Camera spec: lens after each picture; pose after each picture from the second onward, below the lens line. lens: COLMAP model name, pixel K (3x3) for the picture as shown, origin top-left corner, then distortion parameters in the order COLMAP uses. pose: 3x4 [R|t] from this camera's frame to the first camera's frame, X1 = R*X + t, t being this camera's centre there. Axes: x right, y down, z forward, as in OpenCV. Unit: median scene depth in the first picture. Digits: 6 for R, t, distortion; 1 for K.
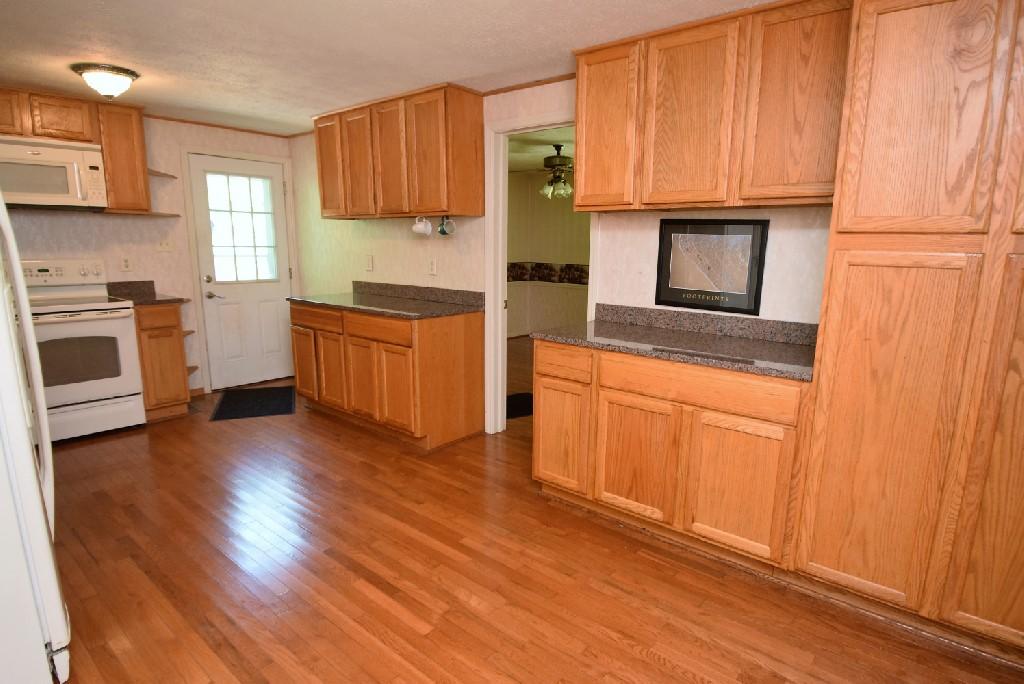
lens RADIAL K [[566.1, 0, 524.7], [0, 566.1, 360.6], [0, 0, 1]] dist [0.000380, -0.019058]
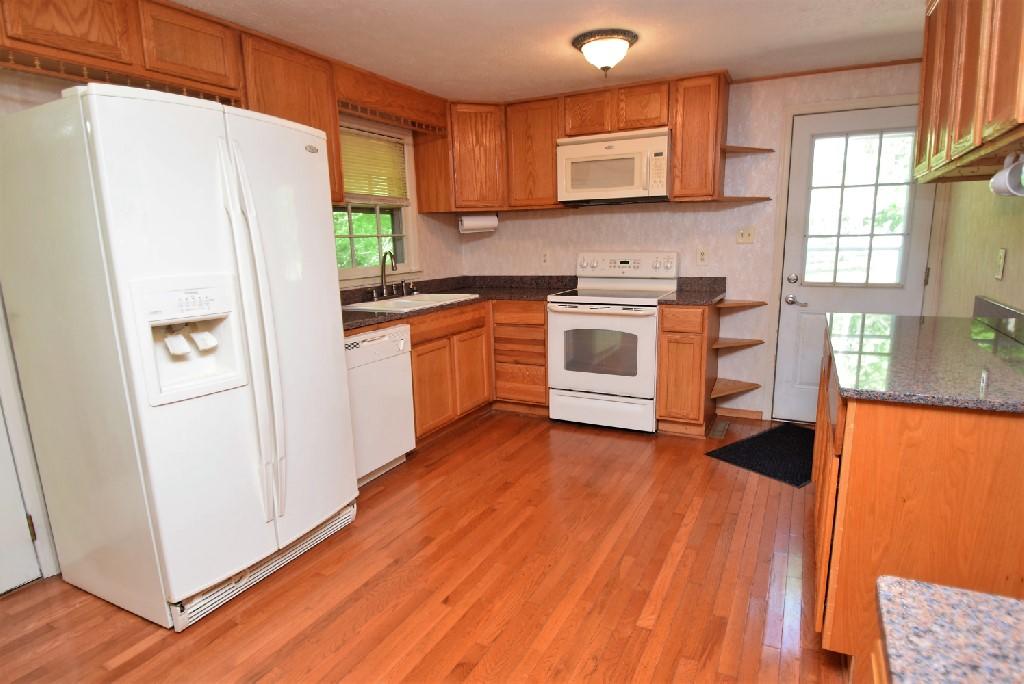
lens RADIAL K [[566.1, 0, 524.7], [0, 566.1, 360.6], [0, 0, 1]] dist [0.000380, -0.019058]
pose [[0.236173, 0.190514, -0.952852, 0.134455], [-0.170785, 0.973466, 0.152305, -0.106525], [0.956585, 0.126762, 0.262443, 0.541943]]
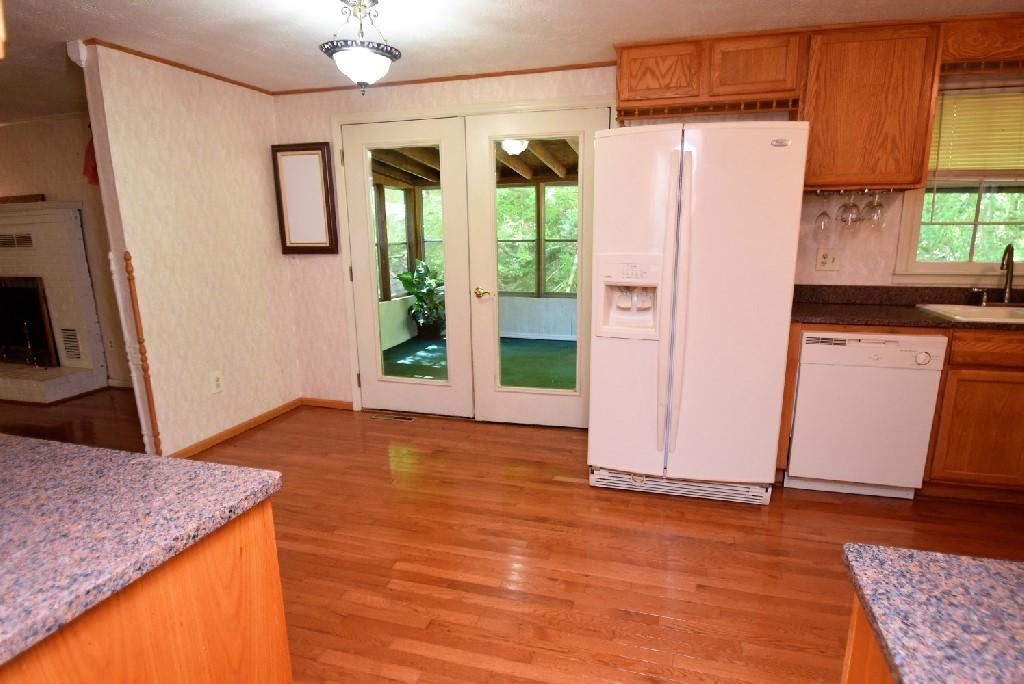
lens RADIAL K [[566.1, 0, 524.7], [0, 566.1, 360.6], [0, 0, 1]] dist [0.000380, -0.019058]
pose [[-0.915189, 0.089921, -0.392866, 0.013569], [-0.080174, 0.914690, 0.396124, -0.188201], [0.394970, 0.394026, -0.829905, 0.908758]]
